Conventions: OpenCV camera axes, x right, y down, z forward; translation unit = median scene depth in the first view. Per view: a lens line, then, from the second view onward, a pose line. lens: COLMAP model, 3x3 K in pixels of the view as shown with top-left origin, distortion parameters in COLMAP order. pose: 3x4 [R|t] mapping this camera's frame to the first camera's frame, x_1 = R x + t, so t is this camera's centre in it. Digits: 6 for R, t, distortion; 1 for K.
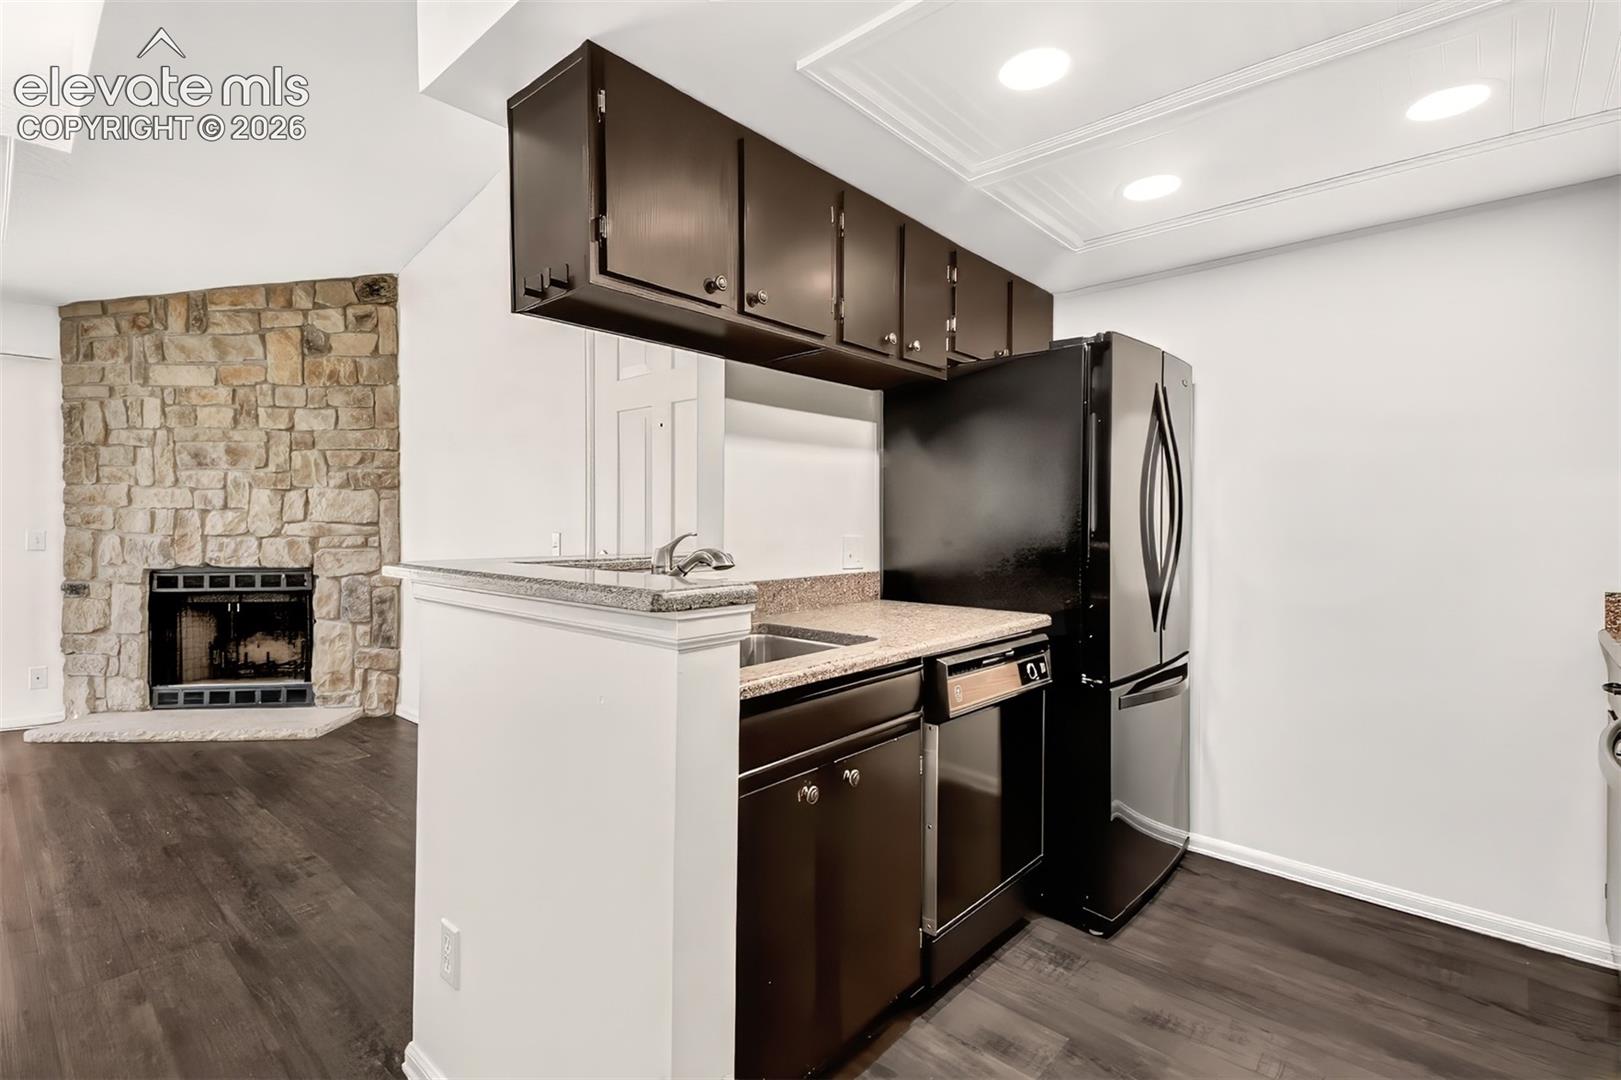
lens RADIAL K [[760.6, 0, 813.9], [0, 760.6, 529.8], [0, 0, 1]] dist [0.013518, -0.005270]
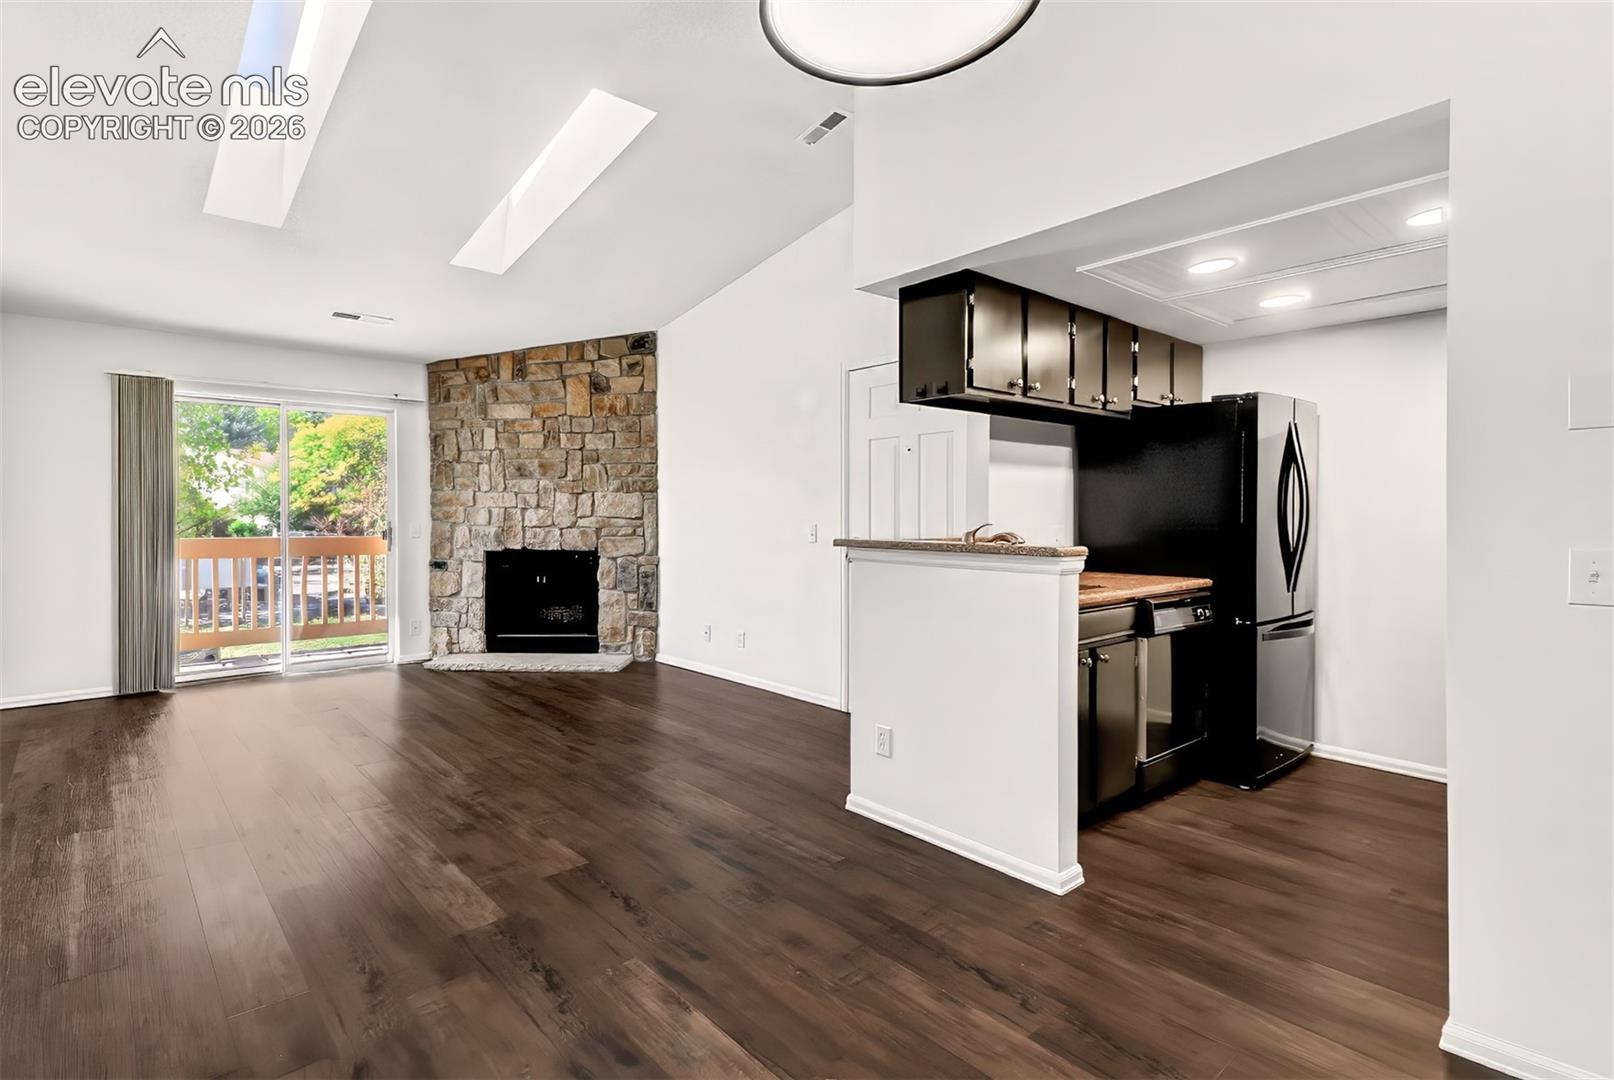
lens RADIAL K [[787.8, 0, 749.0], [0, 787.8, 526.2], [0, 0, 1]] dist [0.017166, -0.001225]
pose [[0.985962, 0.000907, -0.166965, -0.159367], [-0.000393, 0.999995, 0.003110, 0.001623], [0.166967, -0.003001, 0.985958, -0.336093]]
